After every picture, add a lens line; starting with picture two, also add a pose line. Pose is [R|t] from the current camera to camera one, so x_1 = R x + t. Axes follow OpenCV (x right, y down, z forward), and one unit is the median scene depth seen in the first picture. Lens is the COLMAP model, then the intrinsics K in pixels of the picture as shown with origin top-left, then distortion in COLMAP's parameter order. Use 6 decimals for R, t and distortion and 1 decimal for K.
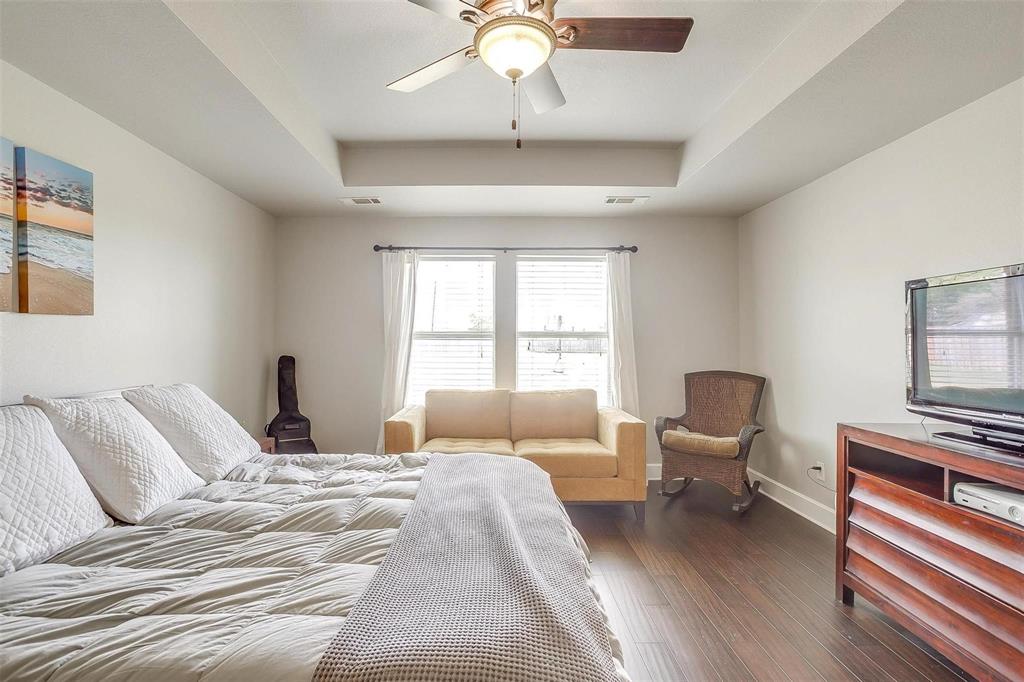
lens RADIAL K [[518.1, 0, 510.0], [0, 518.1, 336.5], [0, 0, 1]] dist [-0.062931, 0.030577]
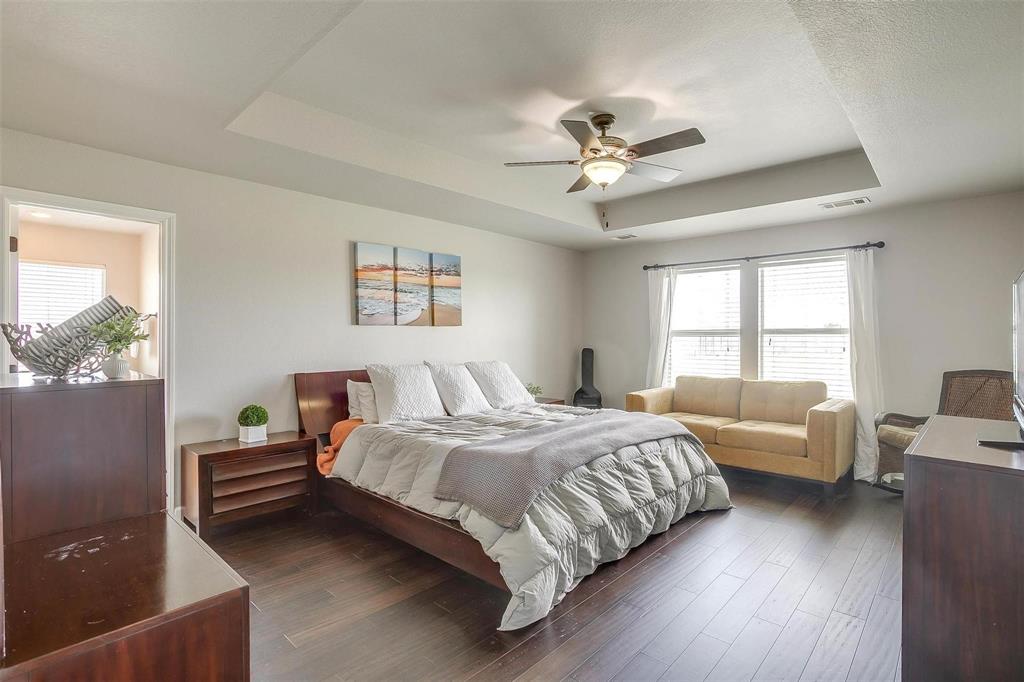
lens RADIAL K [[518.1, 0, 510.0], [0, 518.1, 336.5], [0, 0, 1]] dist [-0.062931, 0.030577]
pose [[0.719593, -0.003314, -0.694388, 0.446745], [0.008772, 0.999952, 0.004318, -0.003448], [0.694340, -0.009198, 0.719588, -0.218576]]
